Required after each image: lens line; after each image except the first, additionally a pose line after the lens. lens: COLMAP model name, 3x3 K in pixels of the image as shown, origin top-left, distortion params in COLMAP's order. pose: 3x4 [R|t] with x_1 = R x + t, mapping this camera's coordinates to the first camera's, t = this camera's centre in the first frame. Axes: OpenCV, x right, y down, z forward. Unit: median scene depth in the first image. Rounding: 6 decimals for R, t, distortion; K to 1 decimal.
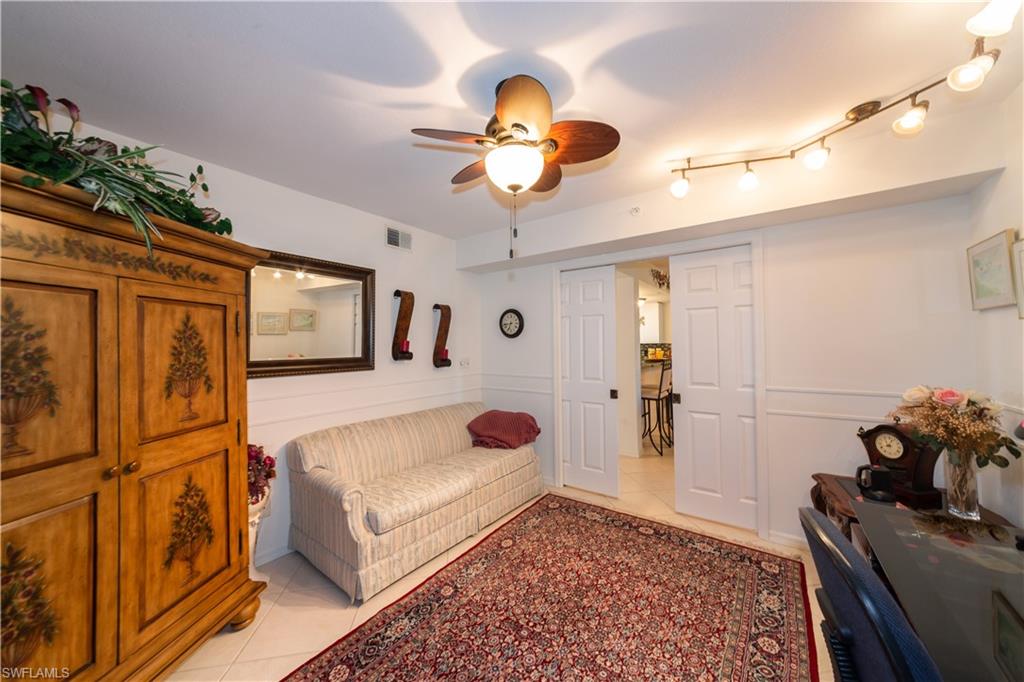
lens RADIAL K [[346.8, 0, 514.5], [0, 346.8, 341.7], [0, 0, 1]] dist [0.000139, 0.000011]
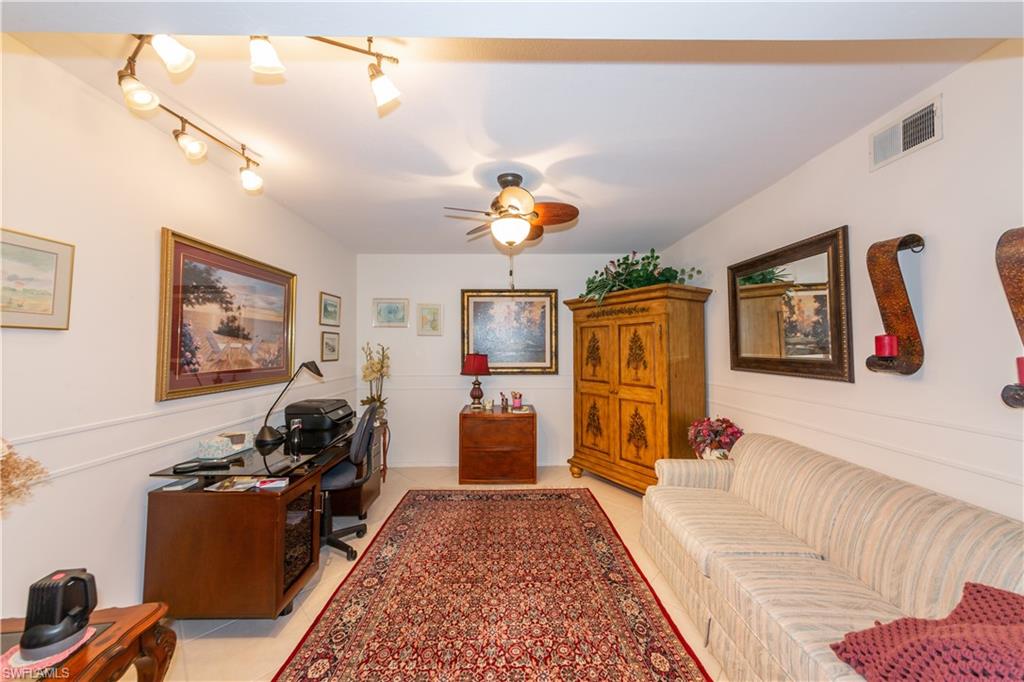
lens RADIAL K [[346.8, 0, 511.1], [0, 346.8, 344.3], [0, 0, 1]] dist [0.000139, 0.000011]
pose [[-0.788213, 0.013180, -0.615262, 0.866599], [0.019972, 0.999792, -0.004169, 0.001738], [0.615079, -0.015574, -0.788312, 2.030563]]
